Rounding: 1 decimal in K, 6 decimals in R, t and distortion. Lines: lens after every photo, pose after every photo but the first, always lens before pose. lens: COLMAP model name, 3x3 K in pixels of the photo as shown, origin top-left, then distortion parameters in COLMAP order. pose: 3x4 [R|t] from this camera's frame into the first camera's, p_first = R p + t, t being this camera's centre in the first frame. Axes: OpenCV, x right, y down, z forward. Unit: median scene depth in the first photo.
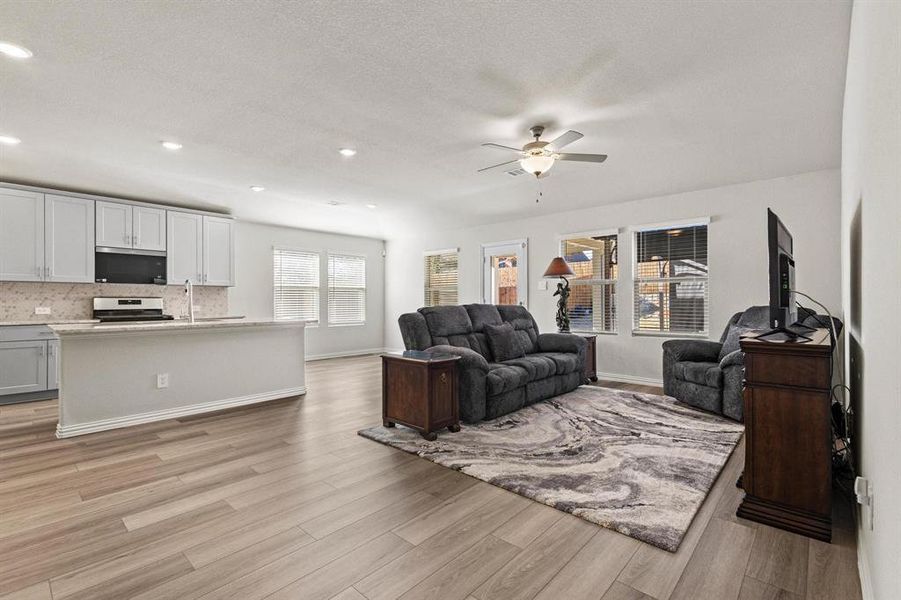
lens RADIAL K [[407.4, 0, 450.5], [0, 407.4, 300.0], [0, 0, 1]] dist [-0.000258, 0.000015]
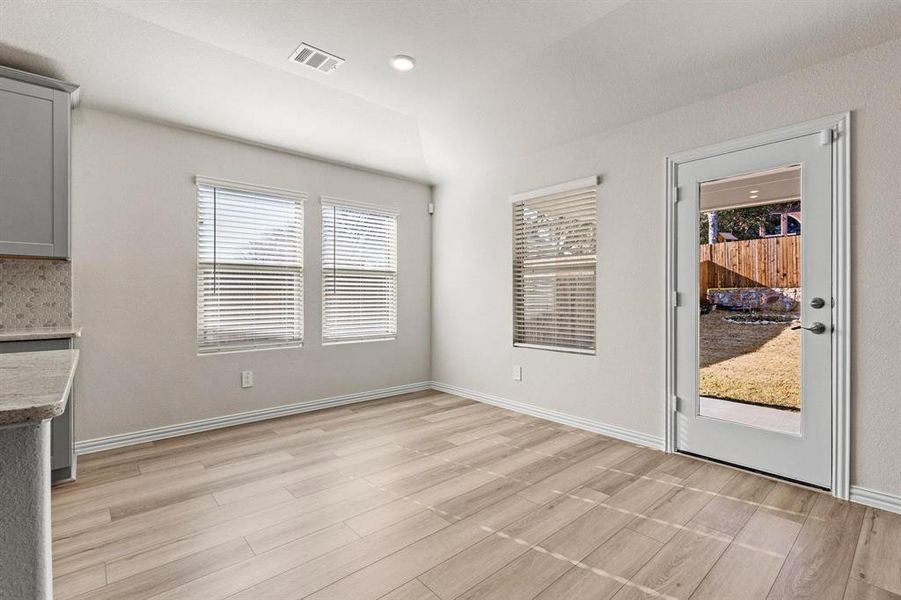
lens RADIAL K [[407.4, 0, 450.5], [0, 407.4, 300.0], [0, 0, 1]] dist [-0.000258, 0.000015]
pose [[0.994002, 0.003720, -0.109302, -0.087068], [-0.002128, 0.999890, 0.014681, 0.000735], [0.109344, -0.014360, 0.993900, 0.514511]]
